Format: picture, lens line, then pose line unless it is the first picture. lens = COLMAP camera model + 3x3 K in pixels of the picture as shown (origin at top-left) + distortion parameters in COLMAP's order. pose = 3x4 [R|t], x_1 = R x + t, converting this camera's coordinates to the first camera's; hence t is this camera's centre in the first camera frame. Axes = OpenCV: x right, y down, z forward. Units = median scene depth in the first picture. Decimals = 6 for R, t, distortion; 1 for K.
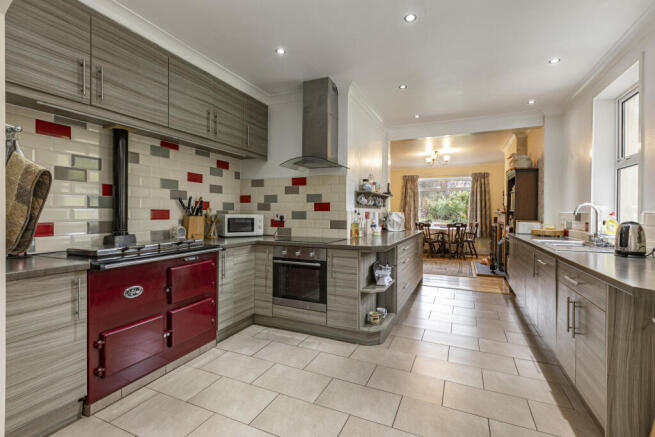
lens RADIAL K [[290.5, 0, 331.3], [0, 290.5, 214.8], [0, 0, 1]] dist [0.000737, 0.000428]
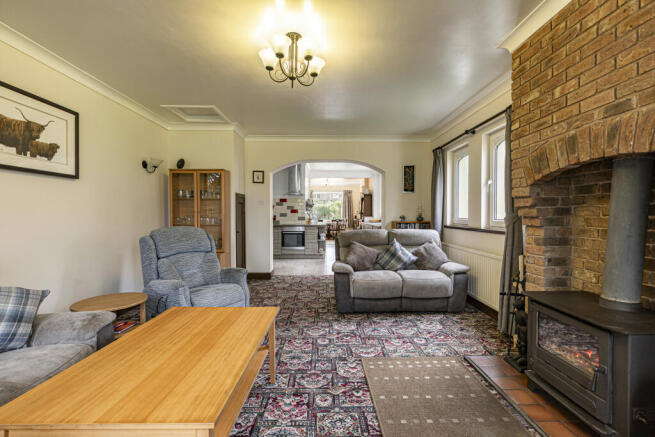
lens RADIAL K [[290.5, 0, 331.3], [0, 290.5, 214.8], [0, 0, 1]] dist [0.000737, 0.000428]
pose [[0.904362, -0.008364, 0.426683, -0.898762], [0.009381, 0.999956, -0.000282, 0.005435], [-0.426662, 0.004258, 0.904401, -1.497108]]
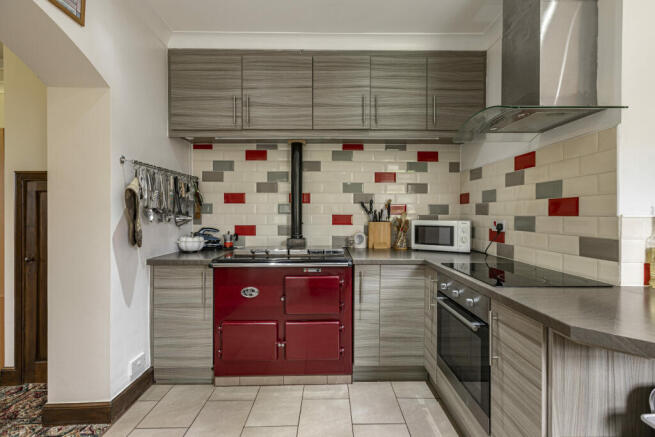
lens RADIAL K [[290.5, 0, 331.3], [0, 290.5, 214.8], [0, 0, 1]] dist [0.000737, 0.000428]
pose [[0.421709, -0.001901, -0.906729, 0.274244], [-0.006054, 0.999970, -0.004912, -0.011817], [0.906711, 0.007561, 0.421685, 0.531506]]
